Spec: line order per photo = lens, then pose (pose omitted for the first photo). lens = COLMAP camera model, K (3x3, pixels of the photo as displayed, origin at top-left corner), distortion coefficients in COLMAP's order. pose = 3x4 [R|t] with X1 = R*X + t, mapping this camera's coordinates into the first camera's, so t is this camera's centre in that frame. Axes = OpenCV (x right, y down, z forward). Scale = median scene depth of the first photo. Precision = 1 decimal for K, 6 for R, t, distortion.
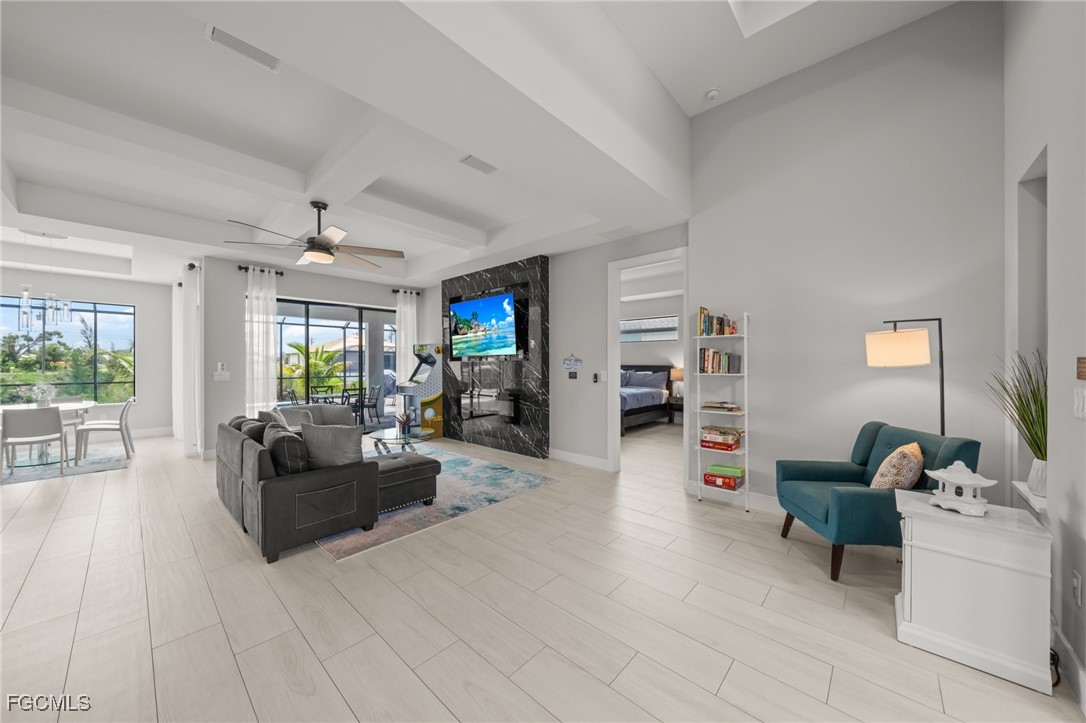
lens RADIAL K [[379.0, 0, 543.0], [0, 379.0, 361.5], [0, 0, 1]] dist [-0.000747, -0.000013]
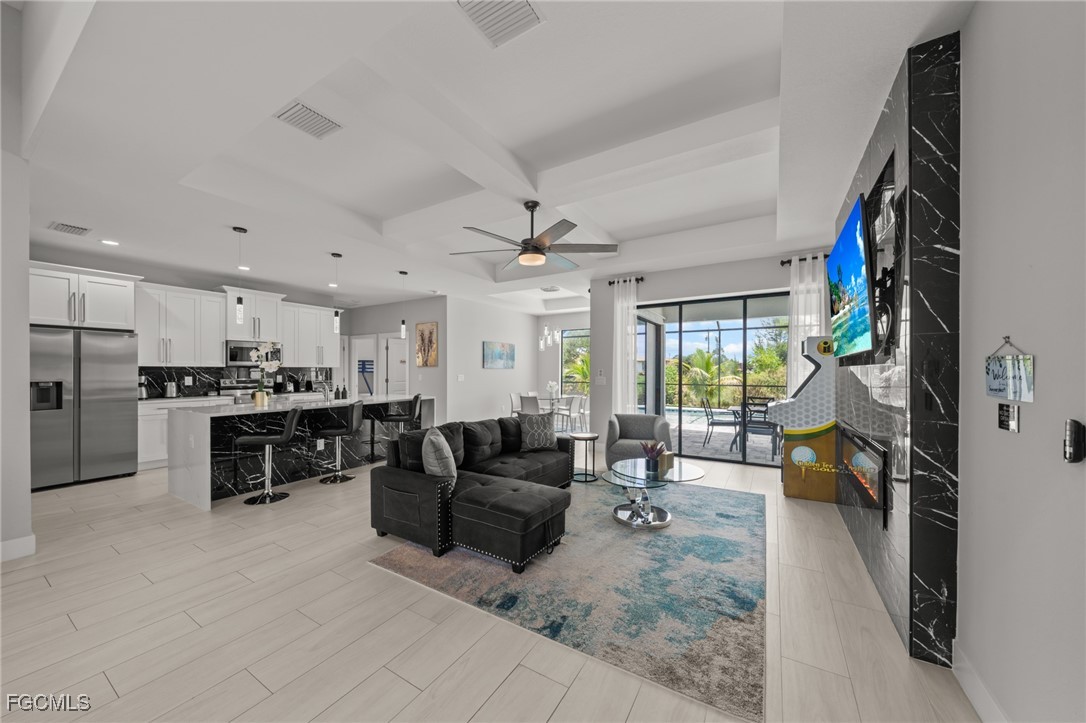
lens RADIAL K [[384.5, 0, 538.6], [0, 384.5, 370.3], [0, 0, 1]] dist [-0.004980, -0.000066]
pose [[0.180401, -0.001142, -0.983592, 0.271735], [0.001148, 0.999999, -0.000951, 0.005863], [0.983592, -0.000957, 0.180402, 0.619041]]
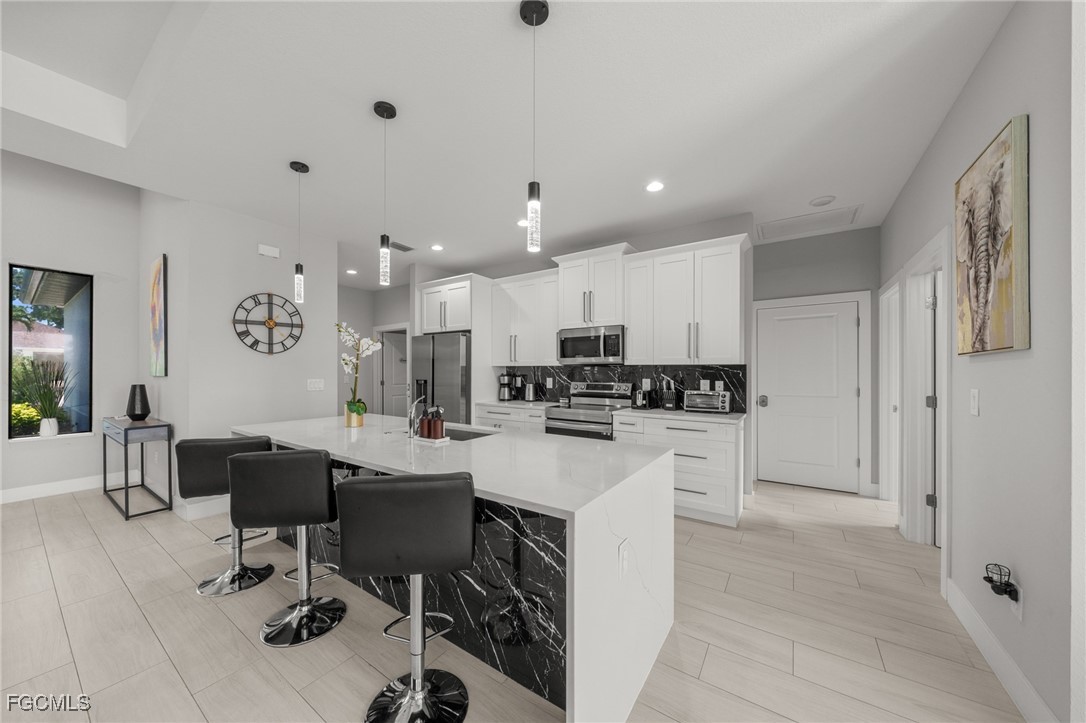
lens RADIAL K [[372.6, 0, 531.3], [0, 372.6, 370.3], [0, 0, 1]] dist [0.001655, 0.000108]
pose [[-0.992944, -0.006082, -0.118432, -0.867833], [-0.006538, 0.999973, 0.003461, 0.000511], [0.118408, 0.004211, -0.992956, 0.719605]]
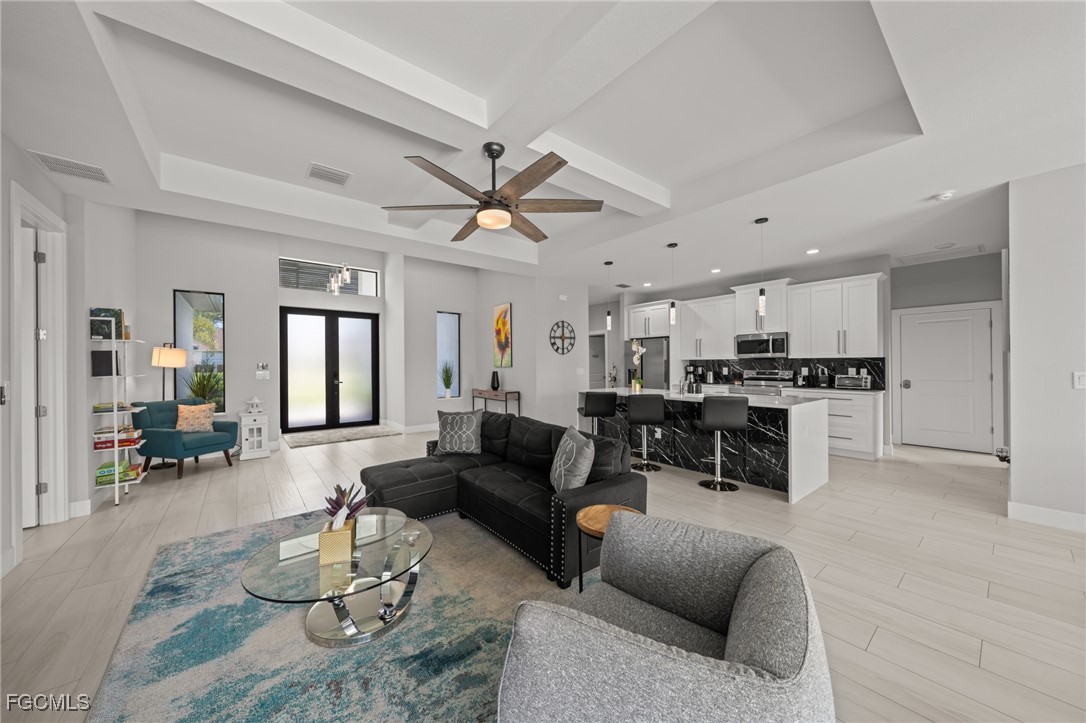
lens RADIAL K [[376.5, 0, 534.0], [0, 376.5, 362.7], [0, 0, 1]] dist [-0.000553, -0.000024]
pose [[-0.984583, 0.001084, 0.174913, -0.583222], [0.001513, 0.999996, 0.002316, 0.000542], [-0.174910, 0.002545, -0.984581, 1.255898]]
